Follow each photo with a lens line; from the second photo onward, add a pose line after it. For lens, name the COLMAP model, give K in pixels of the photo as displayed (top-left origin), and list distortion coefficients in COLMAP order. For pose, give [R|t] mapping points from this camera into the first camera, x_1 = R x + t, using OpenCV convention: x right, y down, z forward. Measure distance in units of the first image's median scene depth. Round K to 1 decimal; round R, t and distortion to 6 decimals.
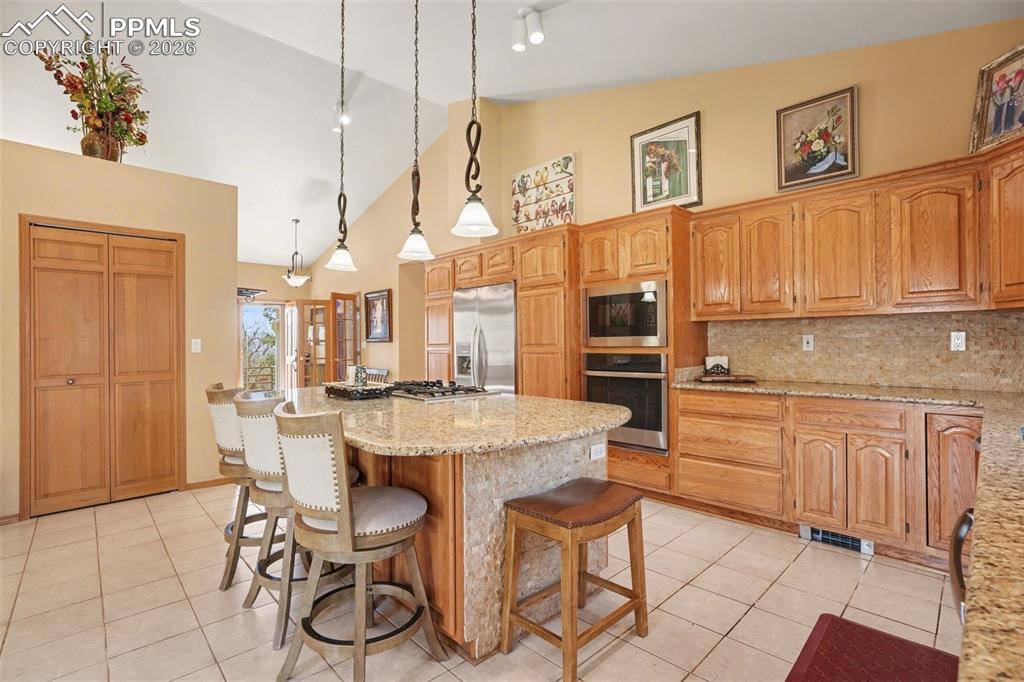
lens RADIAL K [[463.5, 0, 509.6], [0, 463.5, 337.0], [0, 0, 1]] dist [-0.026664, 0.005276]
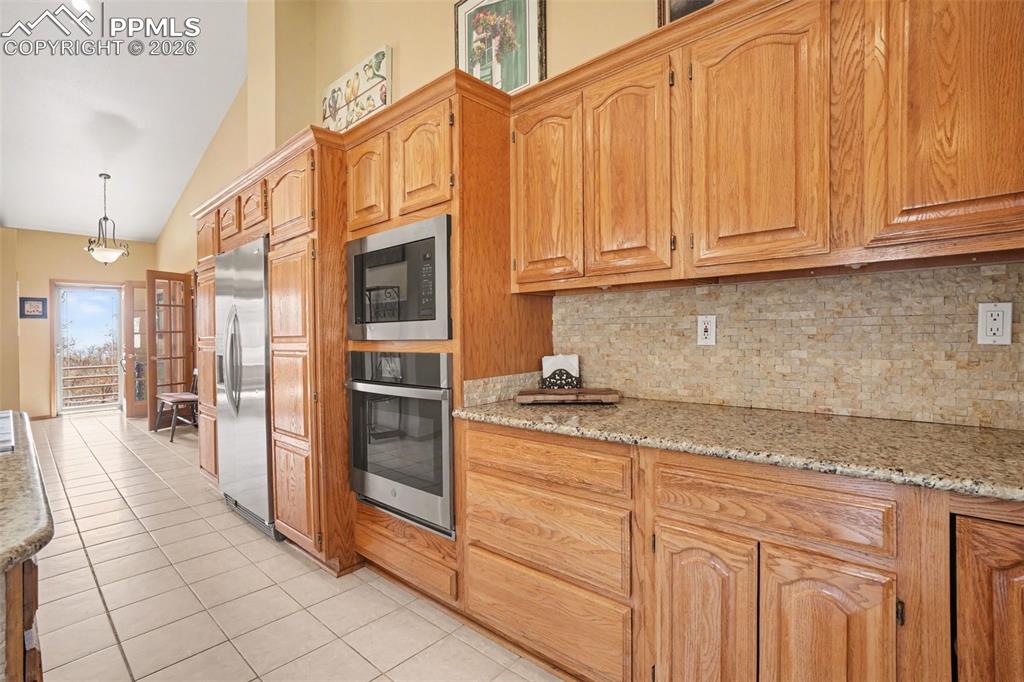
lens RADIAL K [[463.5, 0, 504.6], [0, 463.5, 344.7], [0, 0, 1]] dist [-0.026664, 0.005276]
pose [[0.997460, -0.010617, 0.070440, 0.396559], [0.008089, 0.999317, 0.036069, 0.008586], [-0.070774, -0.035407, 0.996864, 0.501712]]
